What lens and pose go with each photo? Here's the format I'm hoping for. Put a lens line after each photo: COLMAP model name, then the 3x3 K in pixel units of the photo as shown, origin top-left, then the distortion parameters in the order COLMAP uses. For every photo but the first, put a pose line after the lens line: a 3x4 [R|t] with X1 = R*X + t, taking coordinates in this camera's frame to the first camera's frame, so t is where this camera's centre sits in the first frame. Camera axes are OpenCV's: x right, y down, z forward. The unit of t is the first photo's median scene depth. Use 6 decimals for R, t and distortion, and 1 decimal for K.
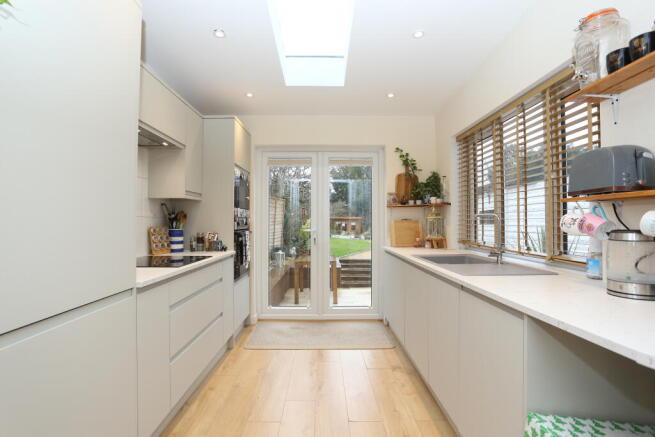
lens RADIAL K [[321.6, 0, 326.9], [0, 321.6, 214.4], [0, 0, 1]] dist [-0.038221, 0.001447]
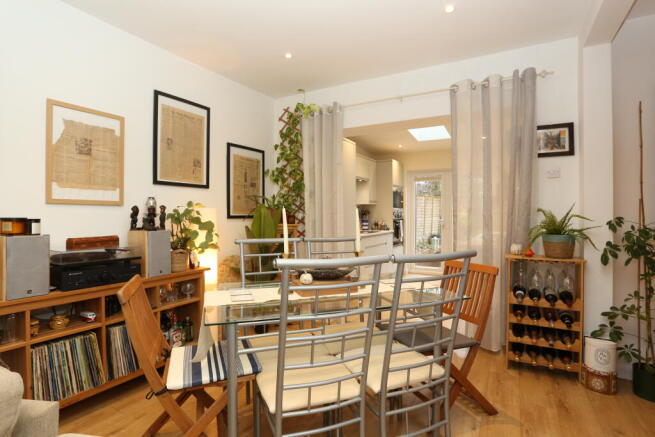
lens RADIAL K [[333.5, 0, 325.4], [0, 333.5, 214.7], [0, 0, 1]] dist [-0.031020, 0.002038]
pose [[0.862854, 0.000131, -0.505453, 0.356152], [0.012796, 0.999674, 0.022103, -0.028574], [0.505291, -0.025540, 0.862571, -0.893809]]
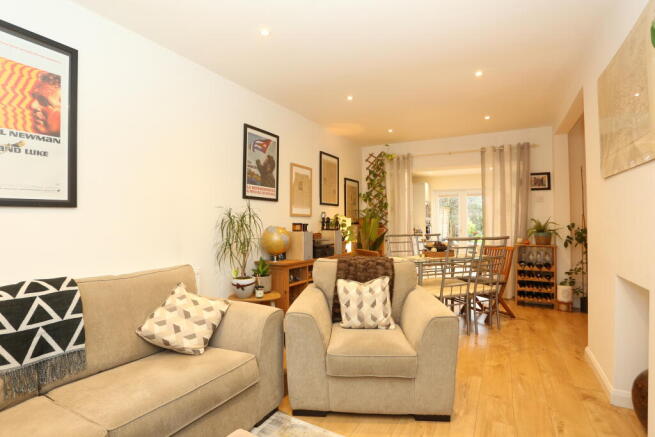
lens RADIAL K [[321.6, 0, 326.9], [0, 321.6, 214.4], [0, 0, 1]] dist [-0.038221, 0.001447]
pose [[0.870604, -0.010166, -0.491879, 0.294379], [0.010163, 0.999945, -0.002679, -0.044420], [0.491879, -0.002666, 0.870660, -1.656226]]
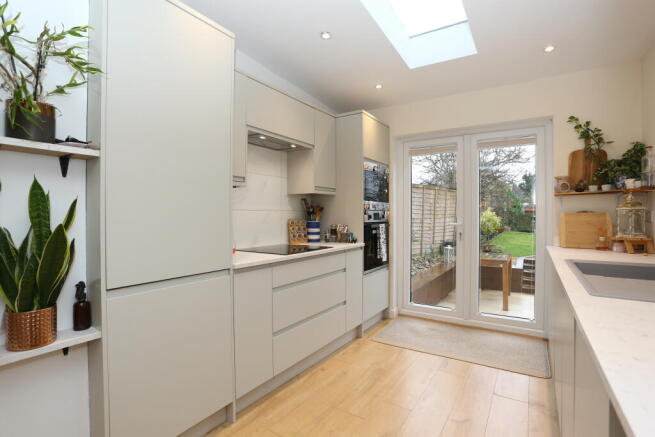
lens RADIAL K [[321.6, 0, 326.9], [0, 321.6, 214.4], [0, 0, 1]] dist [-0.038221, 0.001447]
pose [[0.834364, -0.001144, -0.551213, 0.171124], [0.013273, 0.999750, 0.018015, 0.001833], [0.551055, -0.022347, 0.834170, 0.077318]]
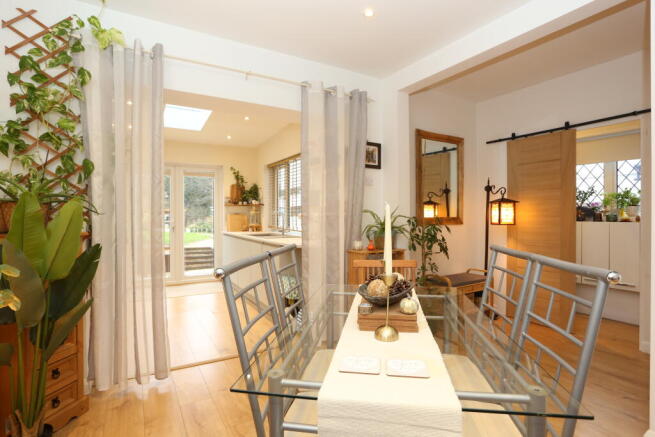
lens RADIAL K [[333.5, 0, 325.4], [0, 333.5, 214.7], [0, 0, 1]] dist [-0.031020, 0.002038]
pose [[0.868509, -0.002073, 0.495670, -0.212155], [-0.011306, 0.999648, 0.023991, -0.027446], [-0.495545, -0.026441, 0.868180, -0.721839]]
